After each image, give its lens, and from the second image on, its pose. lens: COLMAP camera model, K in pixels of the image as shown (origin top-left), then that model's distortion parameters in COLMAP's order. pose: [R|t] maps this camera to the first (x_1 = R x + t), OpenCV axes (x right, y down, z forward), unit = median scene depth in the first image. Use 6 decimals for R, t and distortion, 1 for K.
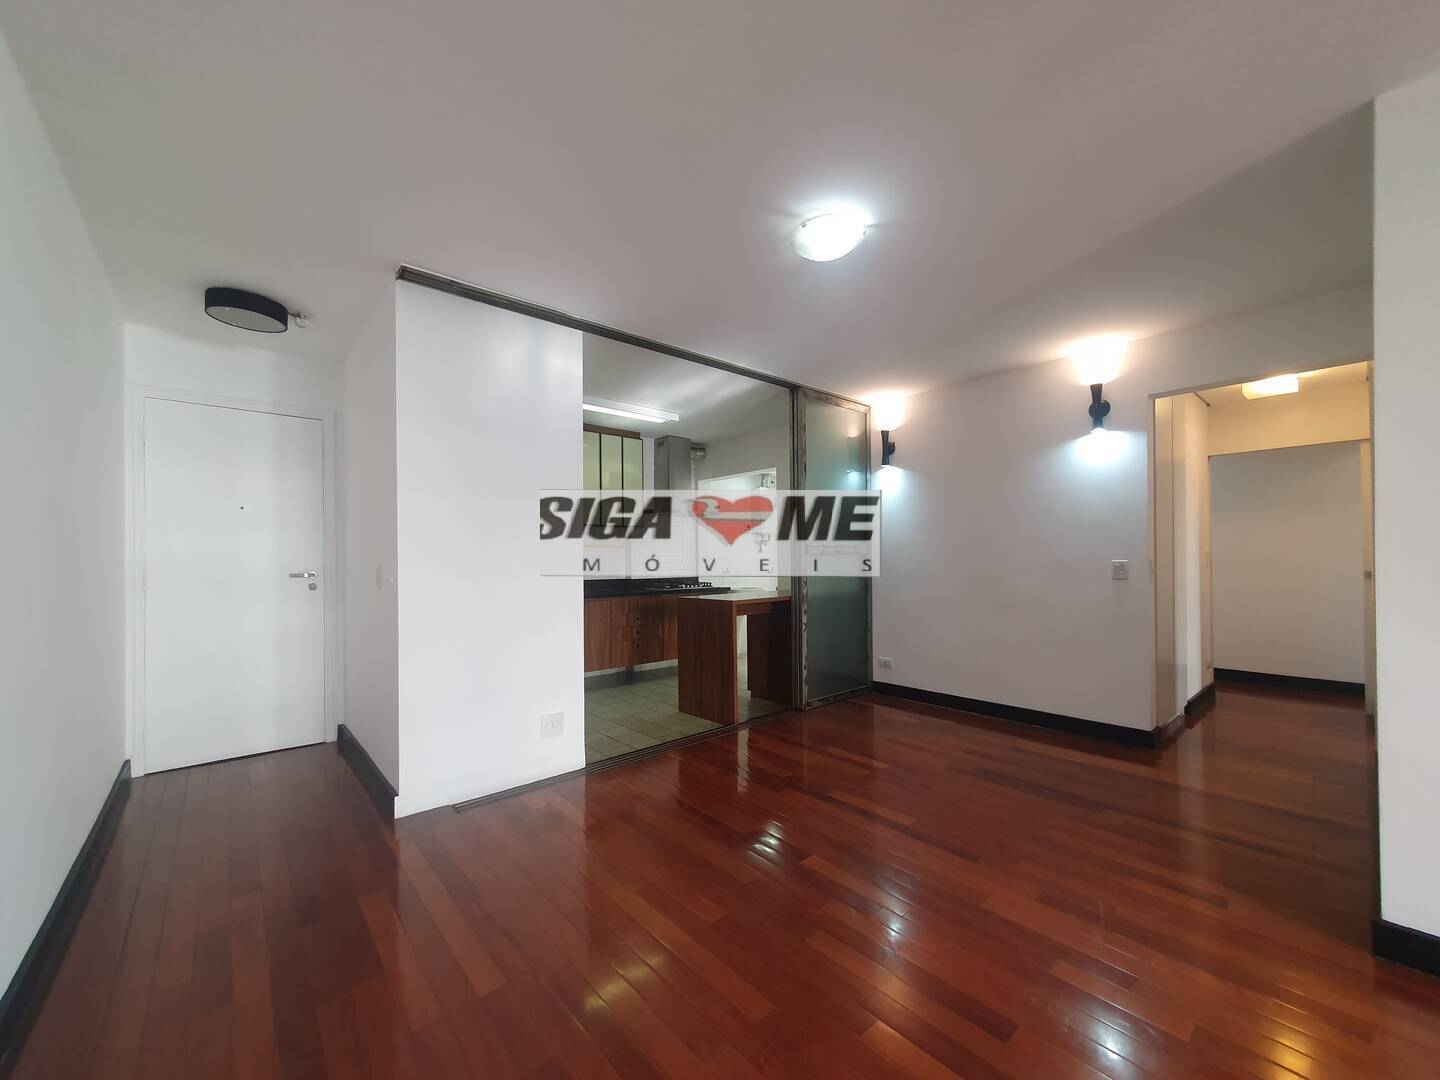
lens RADIAL K [[568.6, 0, 715.2], [0, 568.6, 552.4], [0, 0, 1]] dist [0.008129, -0.001482]
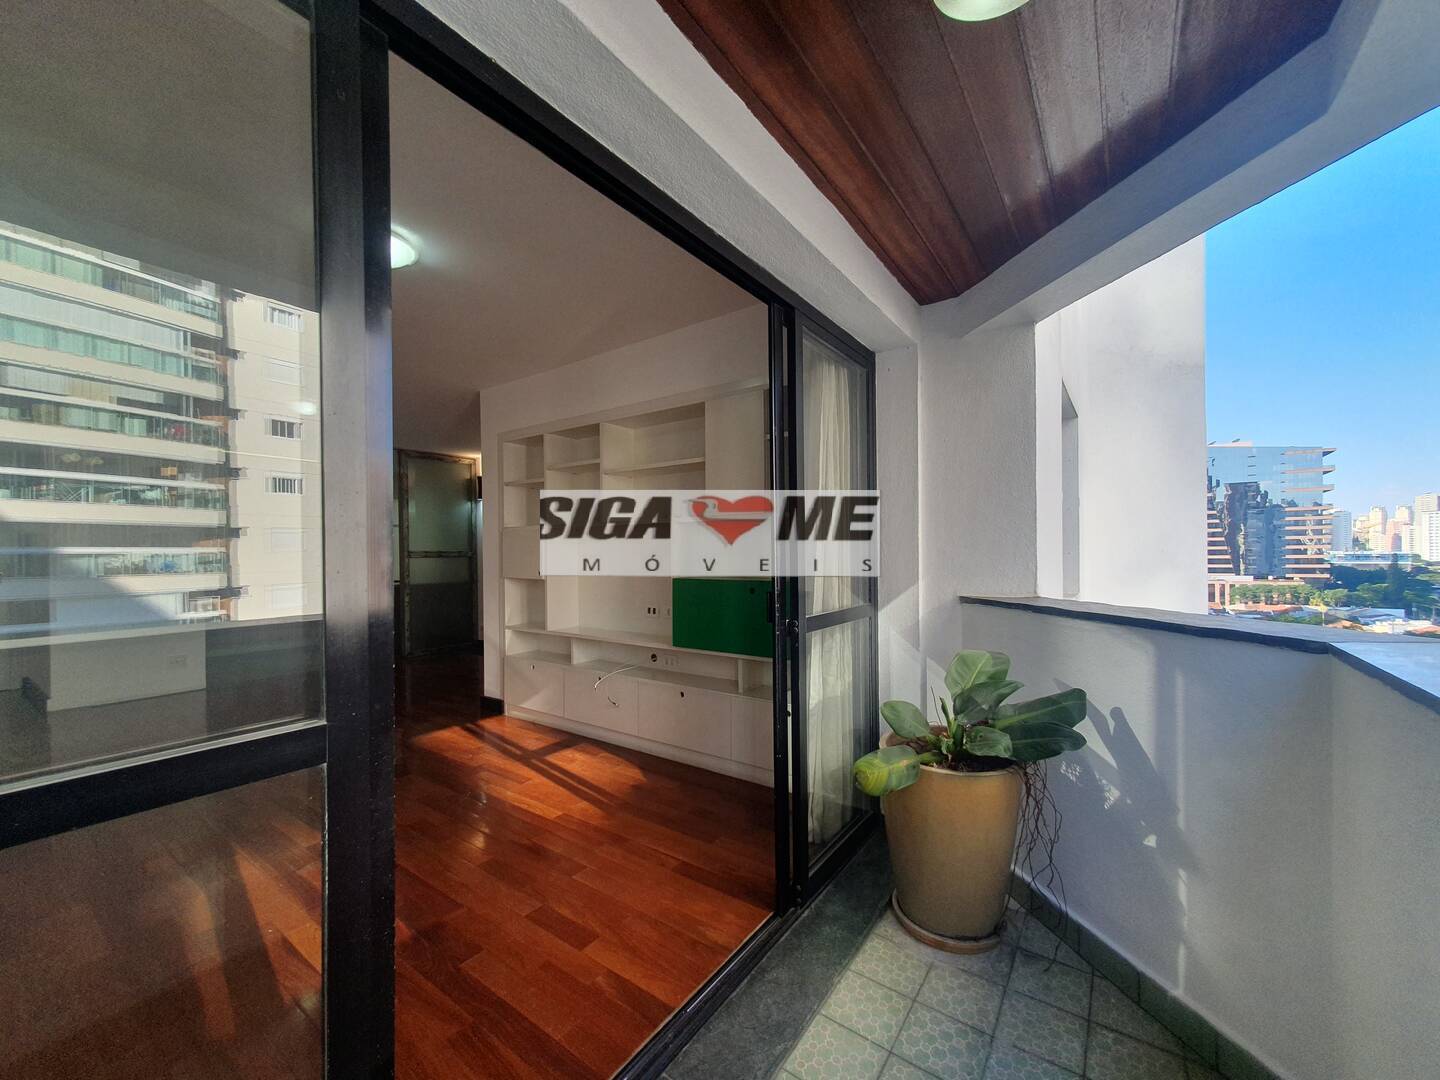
lens RADIAL K [[568.6, 0, 722.0], [0, 568.6, 554.9], [0, 0, 1]] dist [0.008129, -0.001482]
pose [[0.971811, -0.001867, 0.235755, 0.750962], [-0.000312, 0.999958, 0.009207, -0.022313], [-0.235762, -0.009021, 0.971769, -0.863693]]
